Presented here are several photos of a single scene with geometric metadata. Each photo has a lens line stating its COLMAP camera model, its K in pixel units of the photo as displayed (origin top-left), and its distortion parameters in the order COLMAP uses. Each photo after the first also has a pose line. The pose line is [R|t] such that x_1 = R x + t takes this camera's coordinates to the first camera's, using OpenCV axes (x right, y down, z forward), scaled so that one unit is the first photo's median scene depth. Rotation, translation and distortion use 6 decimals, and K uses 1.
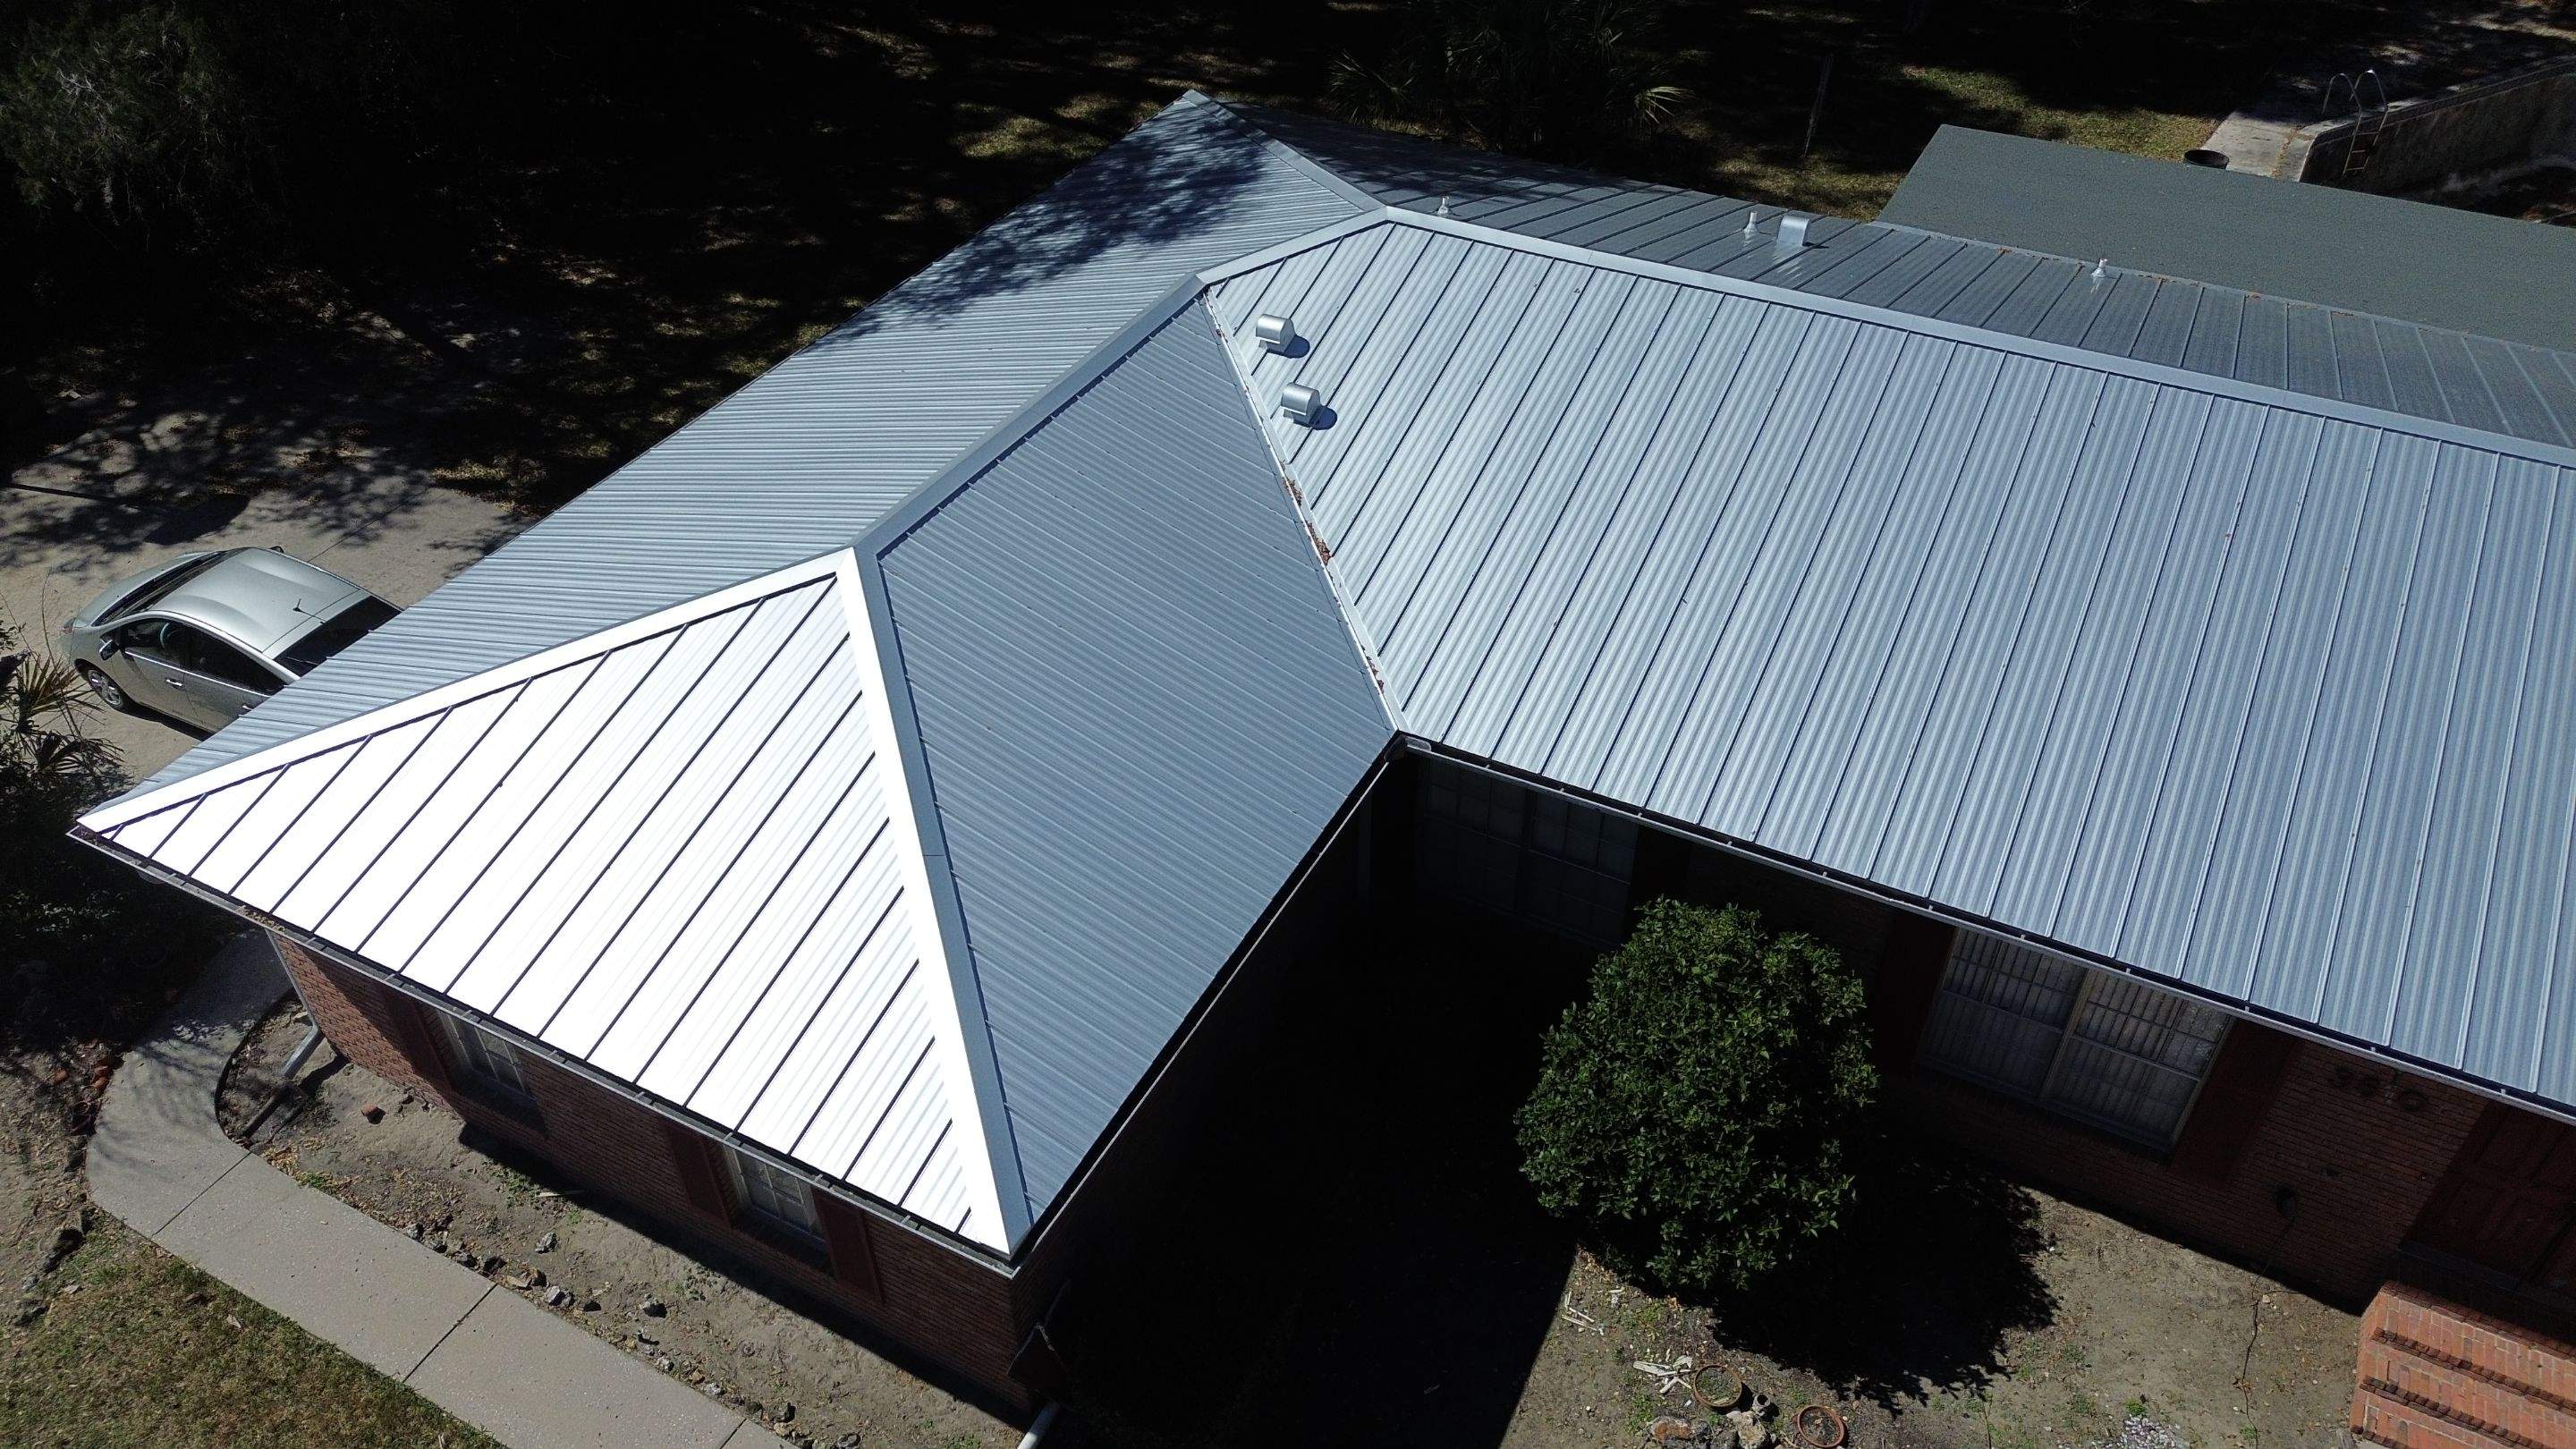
lens RADIAL K [[1811.5, 0, 1301.5], [0, 1811.5, 713.1], [0, 0, 1]] dist [0.071015, -0.065966]
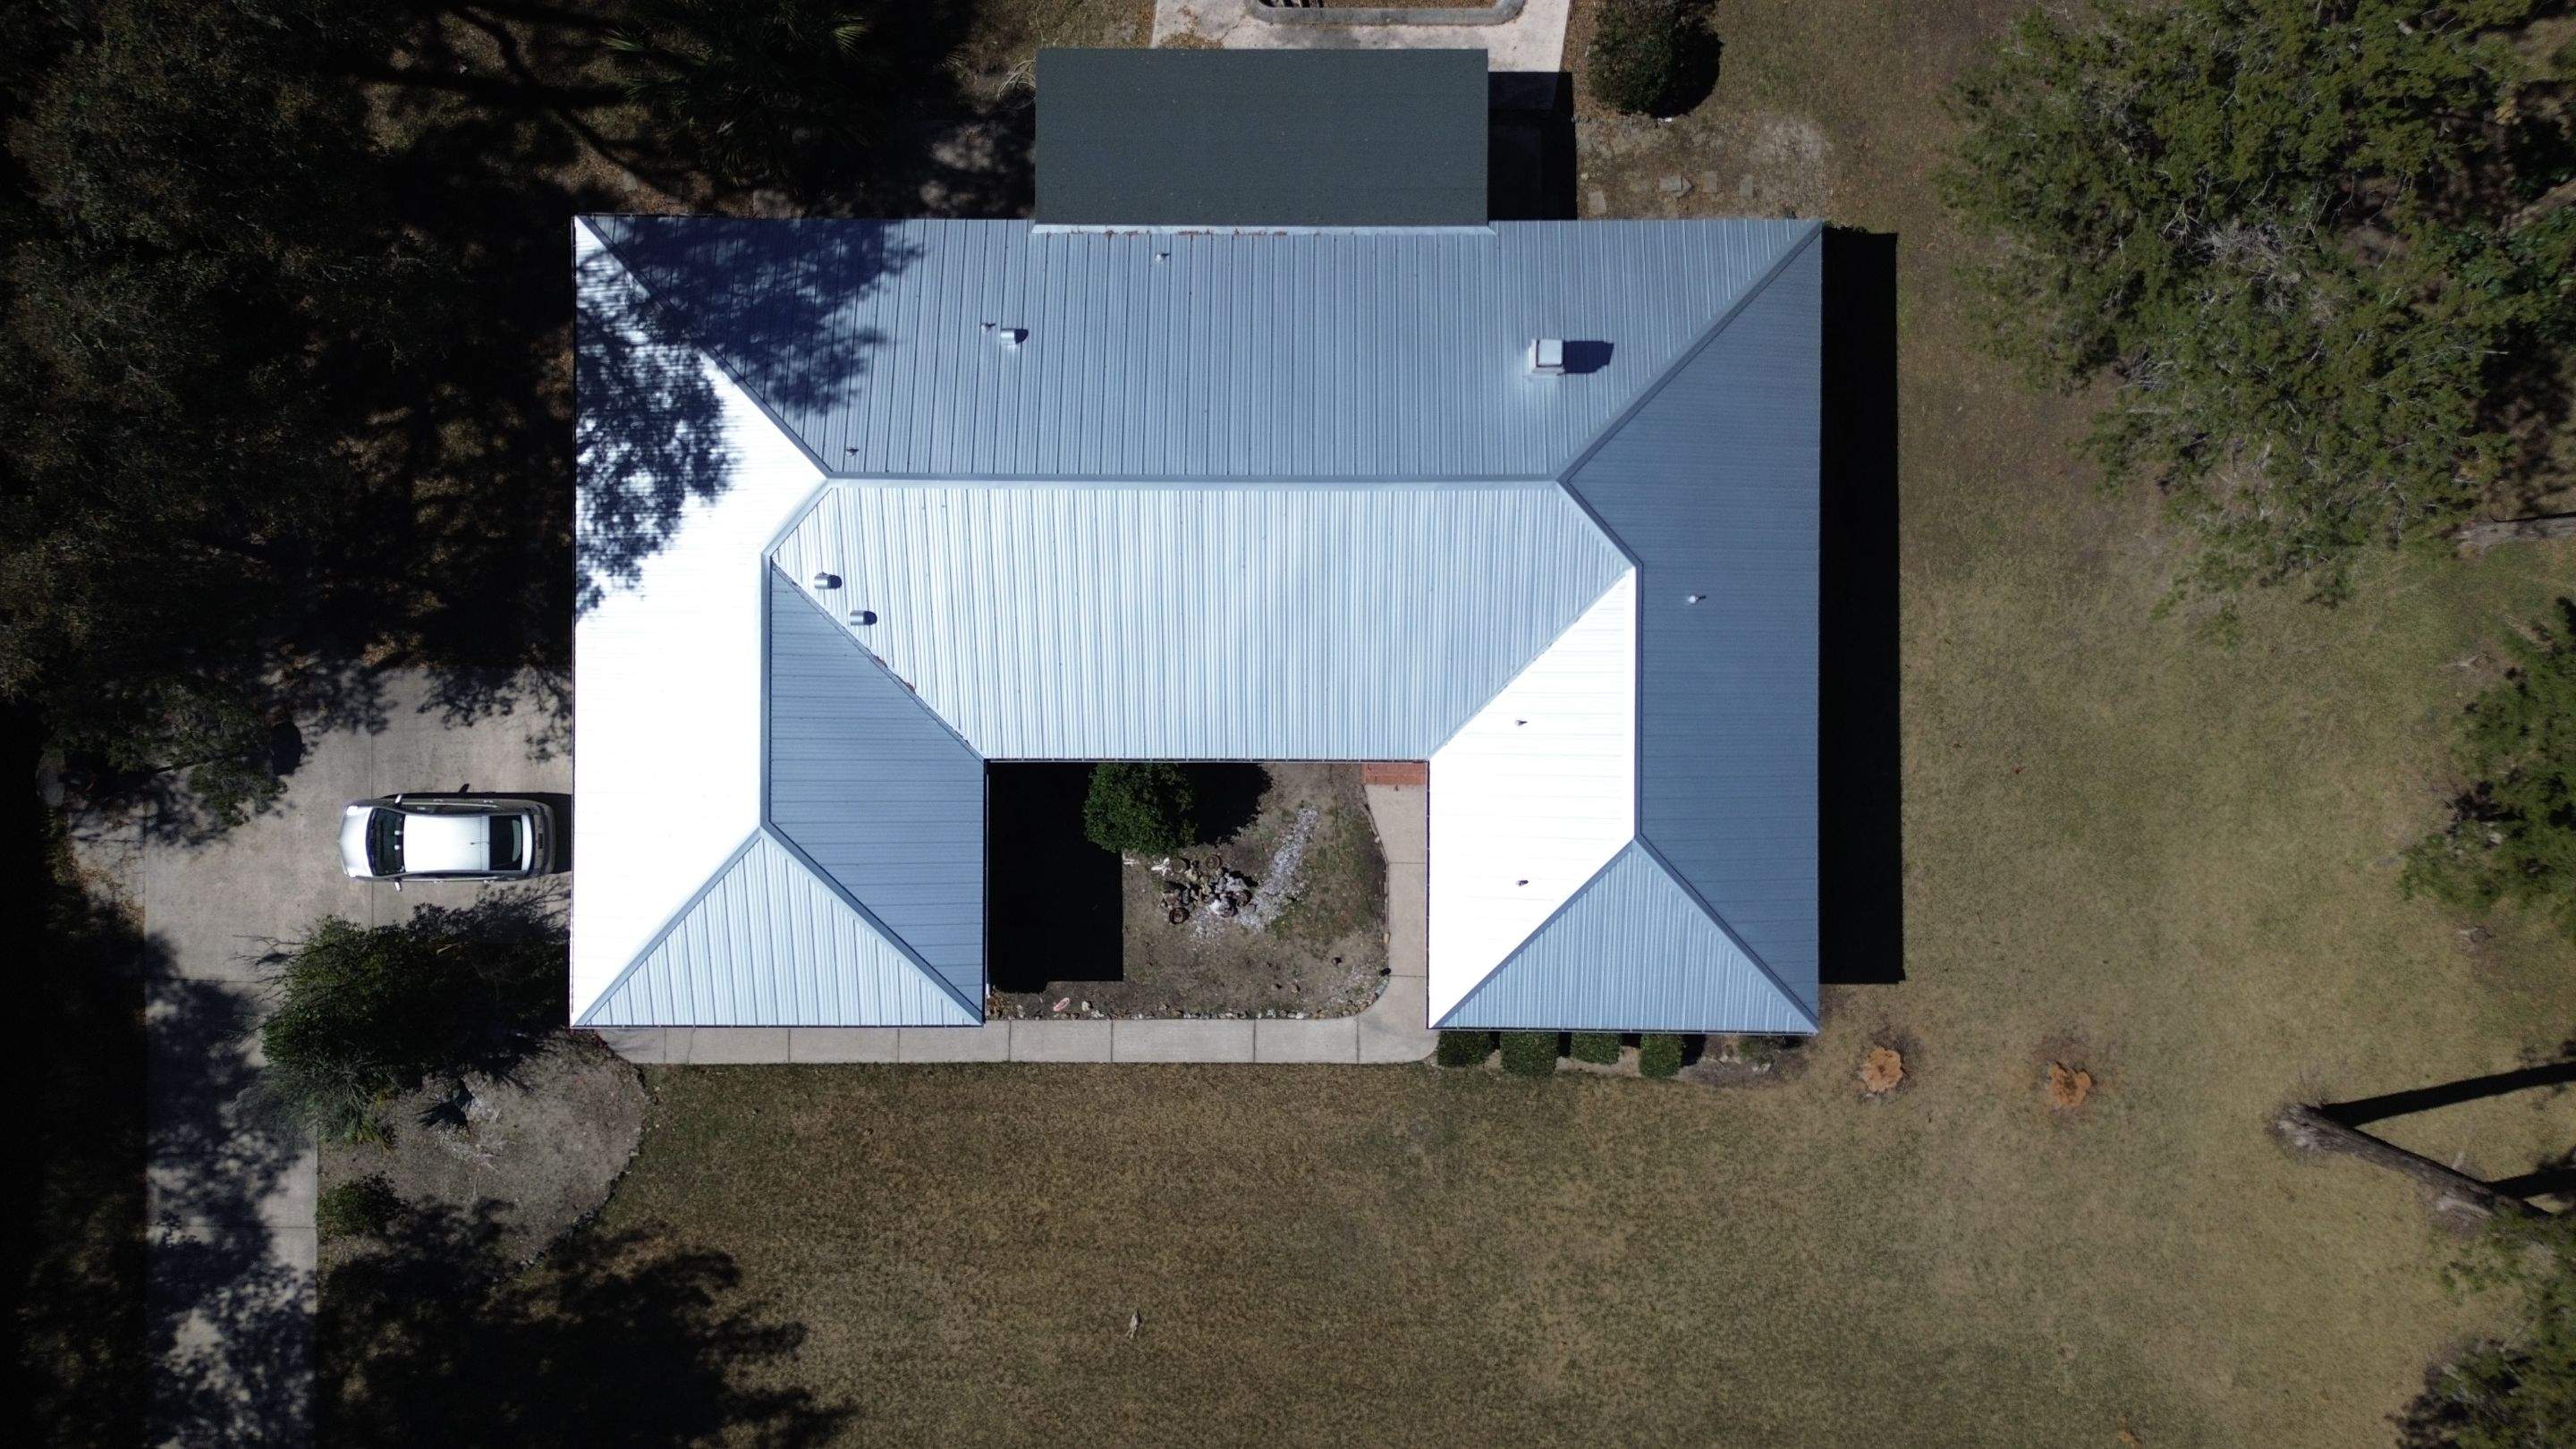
lens RADIAL K [[1811.5, 0, 1294.7], [0, 1811.5, 702.1], [0, 0, 1]] dist [0.071015, -0.065966]
pose [[0.889395, -0.457137, 0.001367, 0.470931], [0.291570, 0.569569, 0.768491, -1.857380], [-0.352085, -0.683093, 0.639859, -0.736120]]
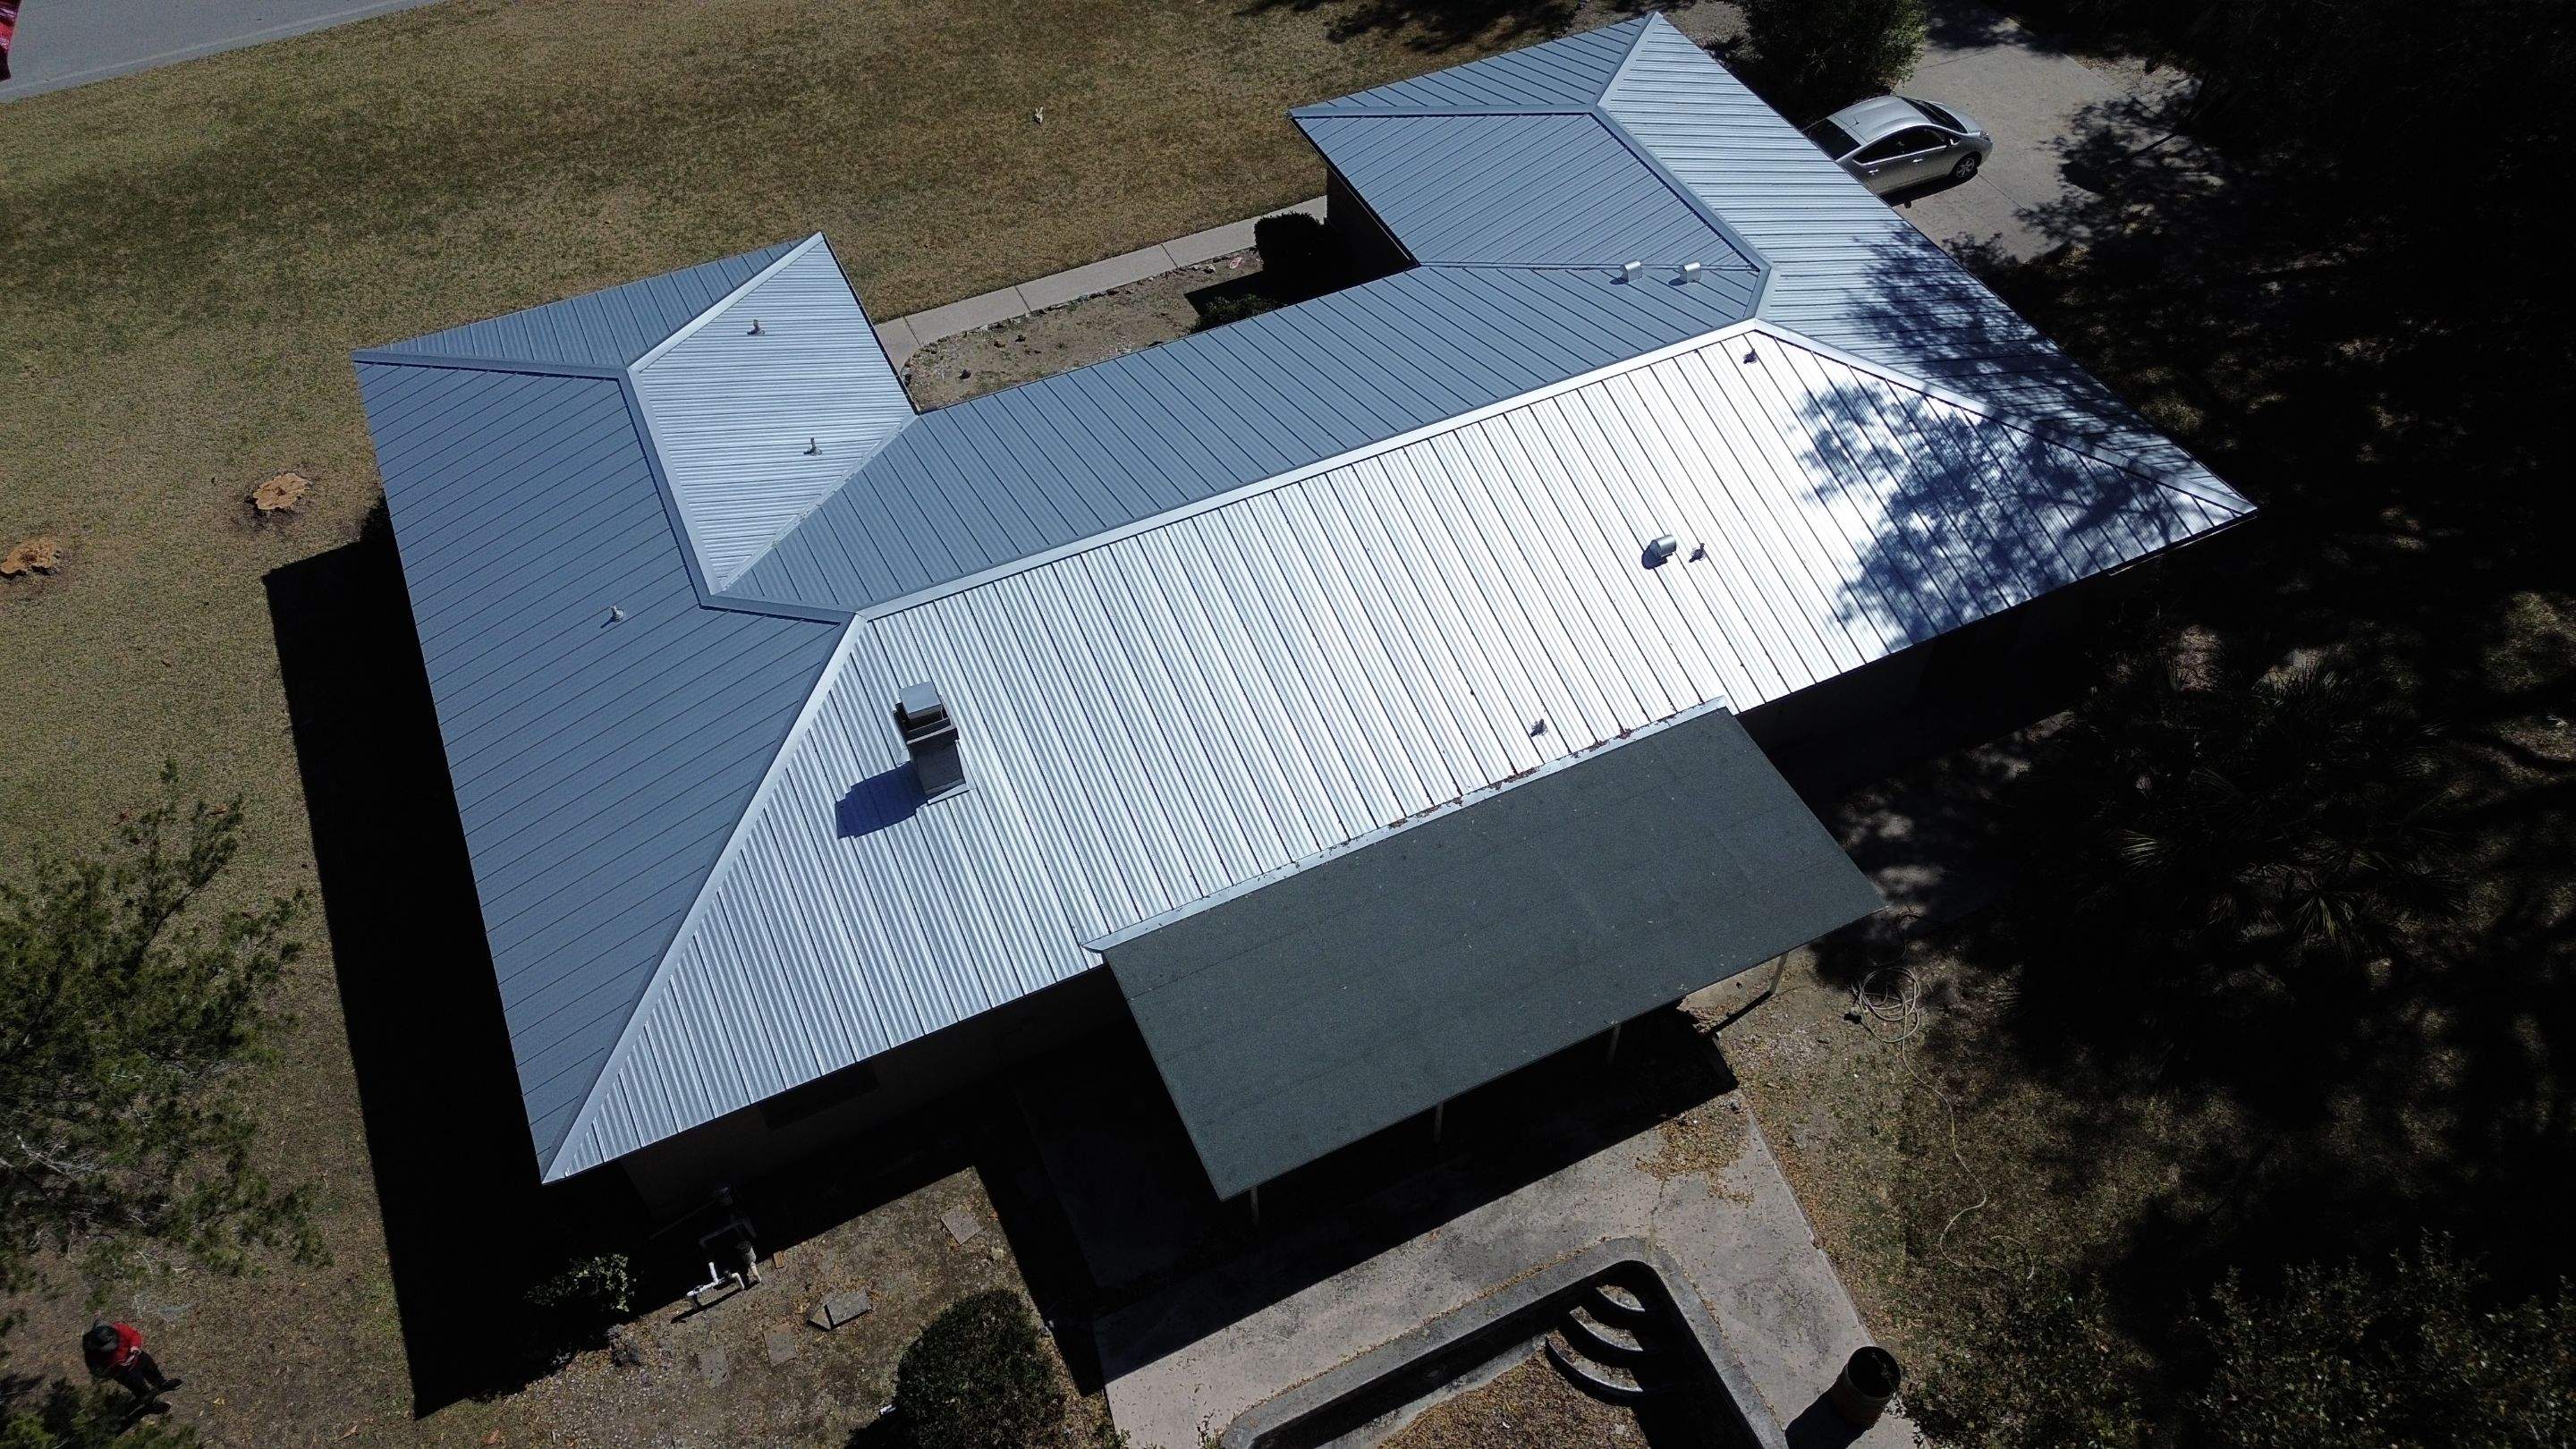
lens RADIAL K [[1811.5, 0, 1304.6], [0, 1811.5, 725.0], [0, 0, 1]] dist [0.071015, -0.065966]
pose [[-0.601512, 0.613506, -0.511658, 1.580569], [-0.500338, 0.209981, 0.839982, -1.625700], [0.622773, 0.761261, 0.180654, 0.923083]]
